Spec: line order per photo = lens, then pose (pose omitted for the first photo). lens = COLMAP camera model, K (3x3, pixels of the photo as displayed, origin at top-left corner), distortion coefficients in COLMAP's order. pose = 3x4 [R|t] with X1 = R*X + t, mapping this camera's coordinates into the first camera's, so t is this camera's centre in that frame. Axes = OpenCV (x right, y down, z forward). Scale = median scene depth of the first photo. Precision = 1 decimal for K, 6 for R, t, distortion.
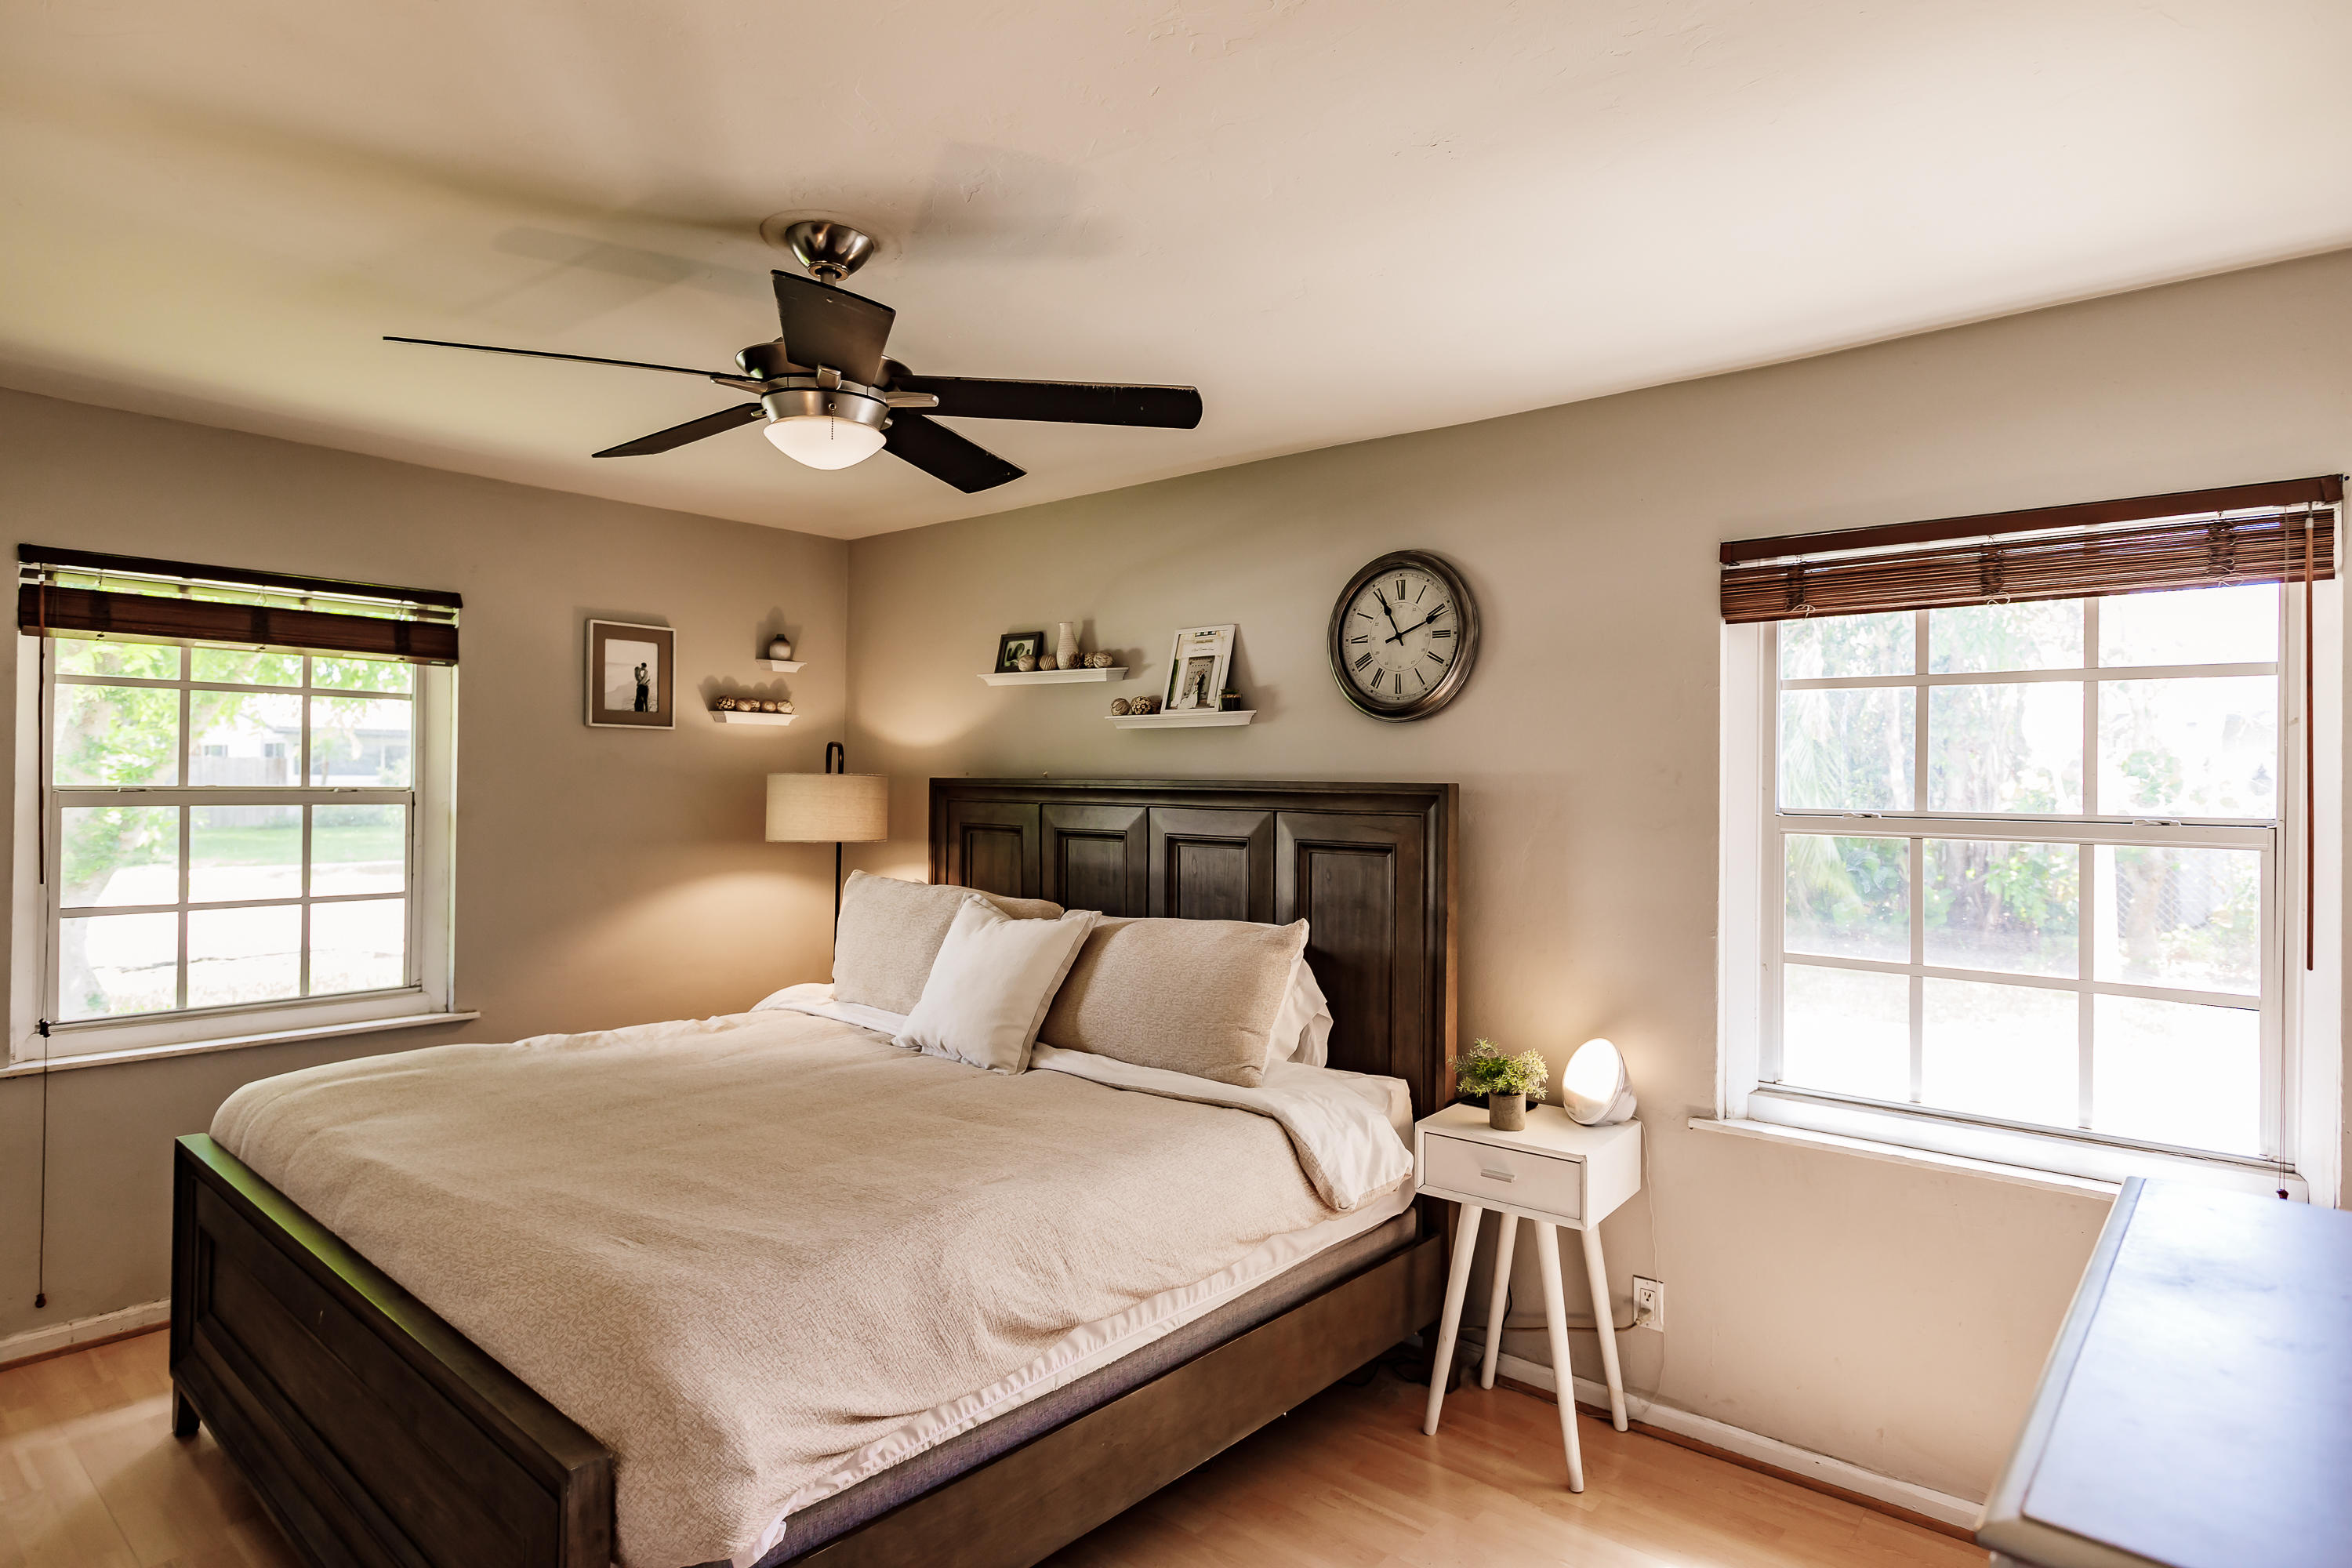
lens RADIAL K [[1264.9, 0, 1164.4], [0, 1264.9, 776.3], [0, 0, 1]] dist [0.002883, -0.000464]
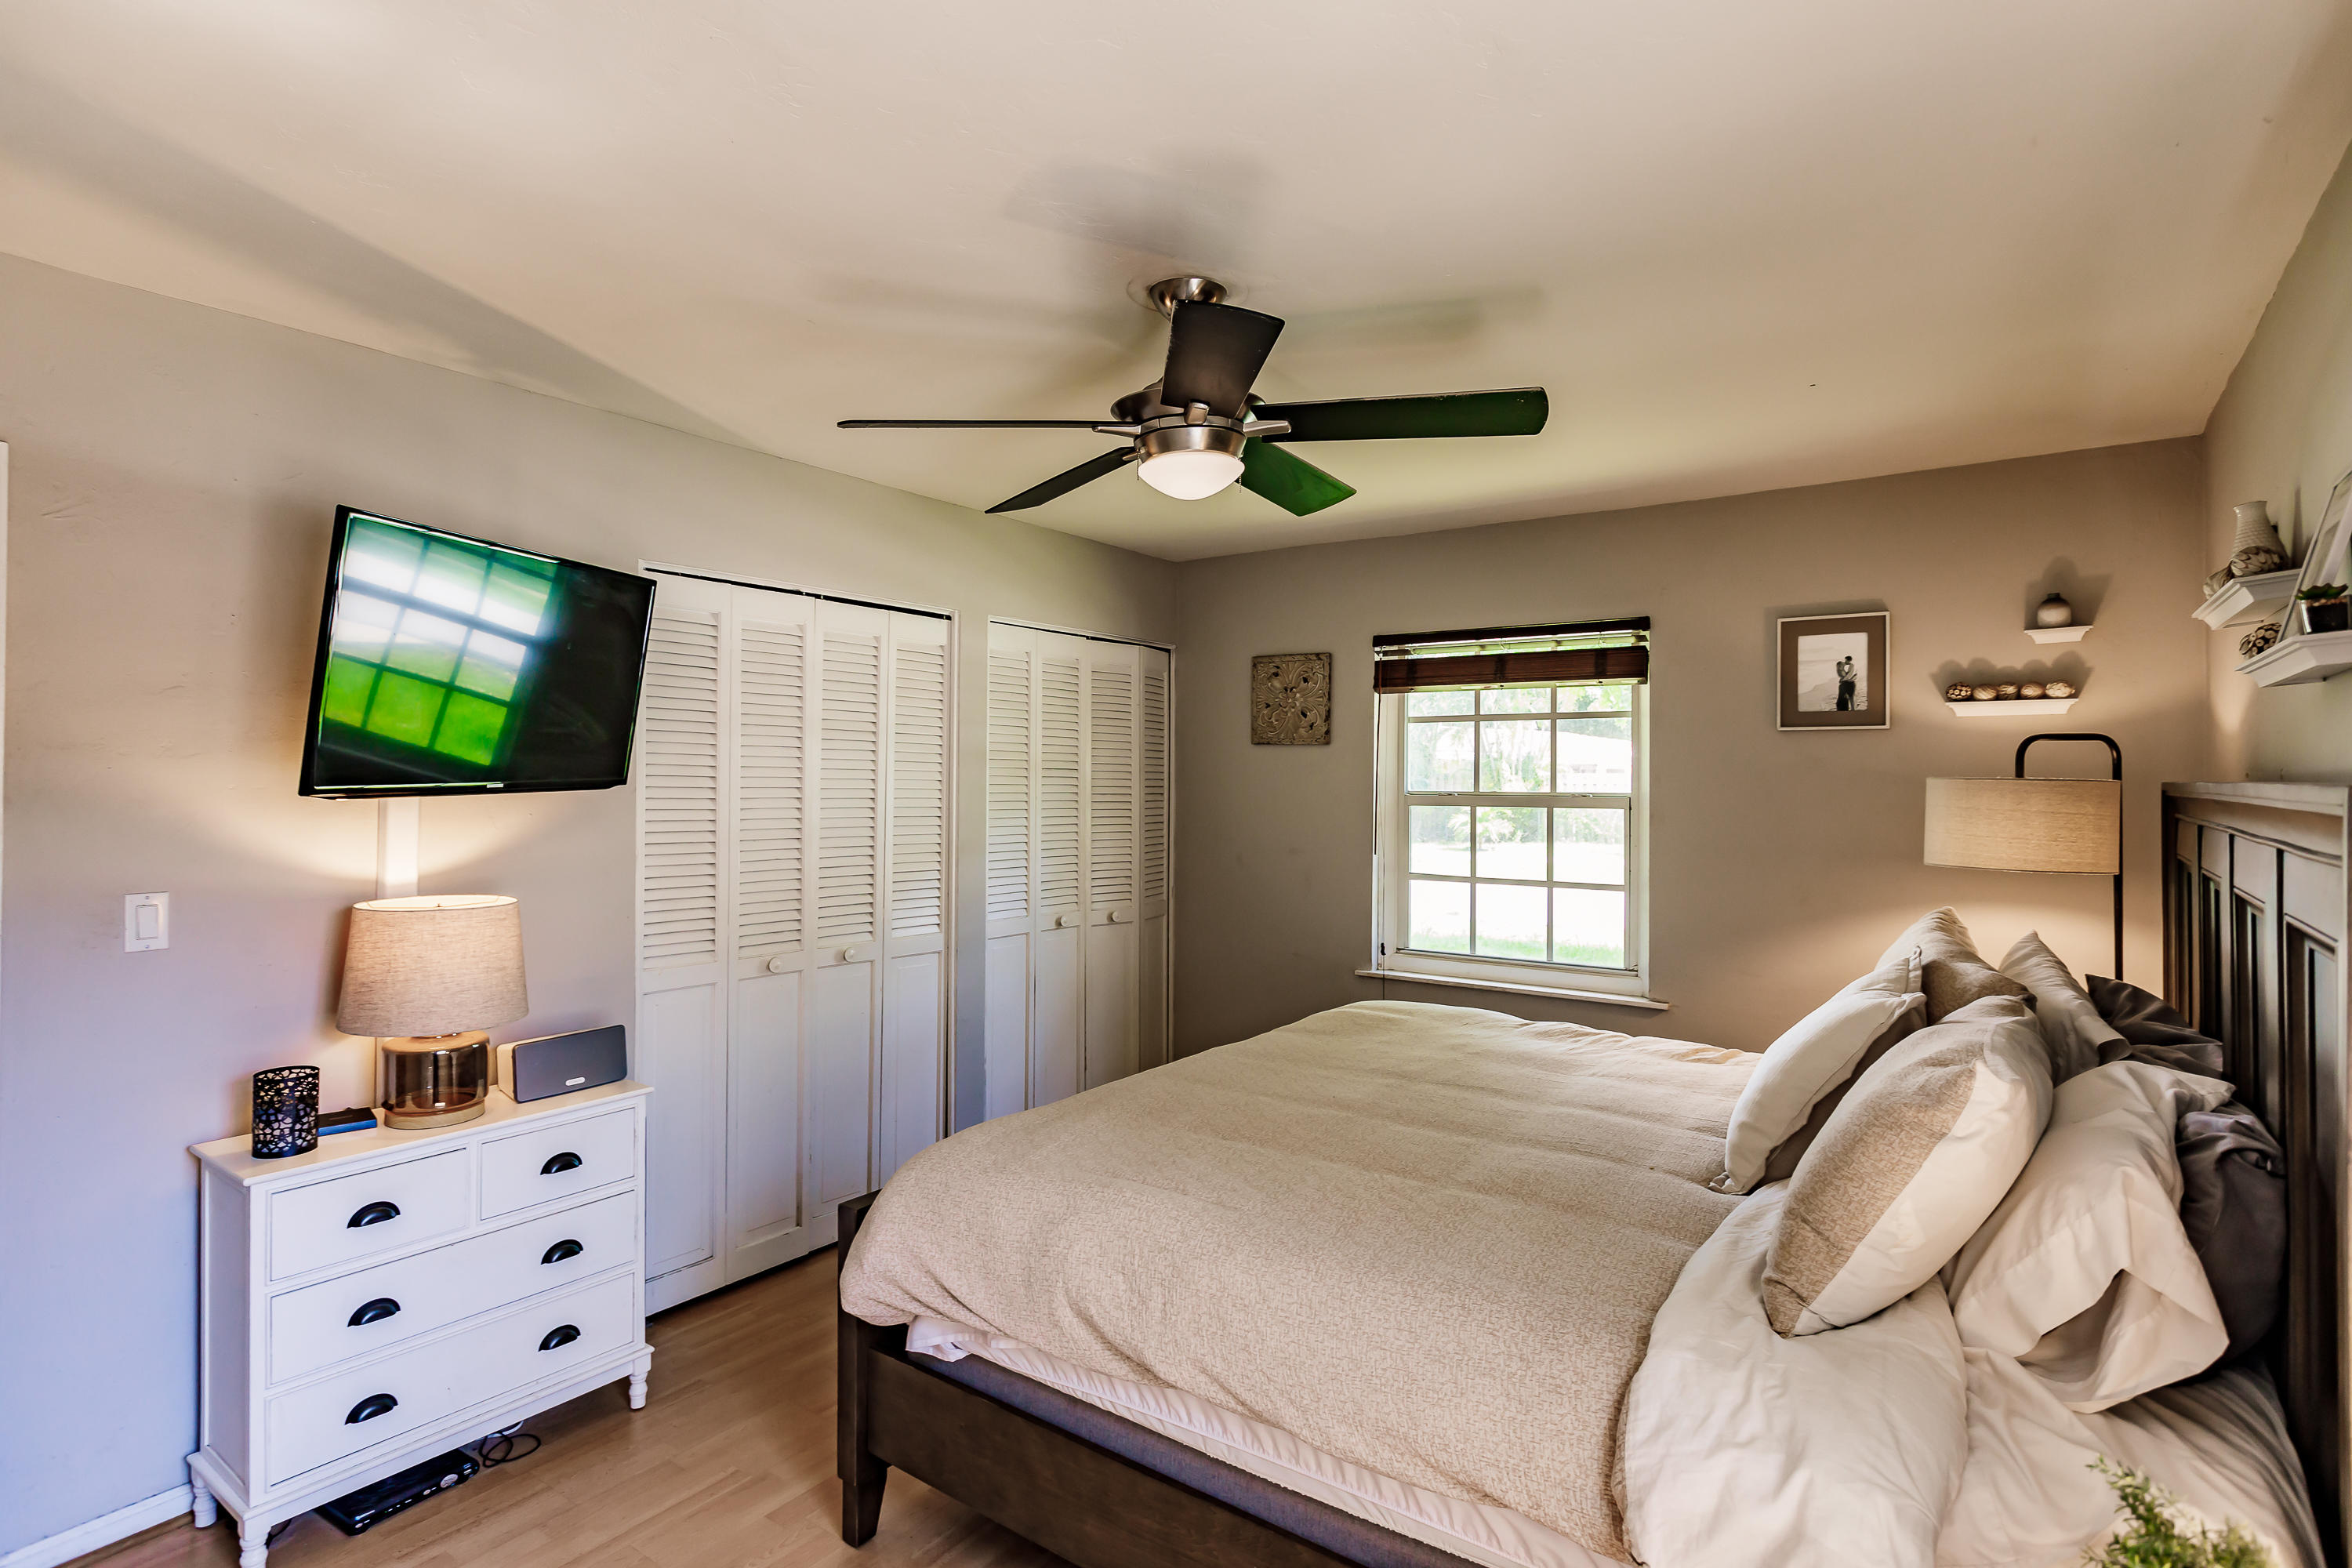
lens RADIAL K [[1154.6, 0, 1163.7], [0, 1154.6, 794.1], [0, 0, 1]] dist [0.000805, 0.000543]
pose [[0.096606, -0.000867, -0.995322, 0.392223], [-0.002655, 0.999996, -0.001128, 0.011159], [0.995319, 0.002751, 0.096603, 0.484389]]
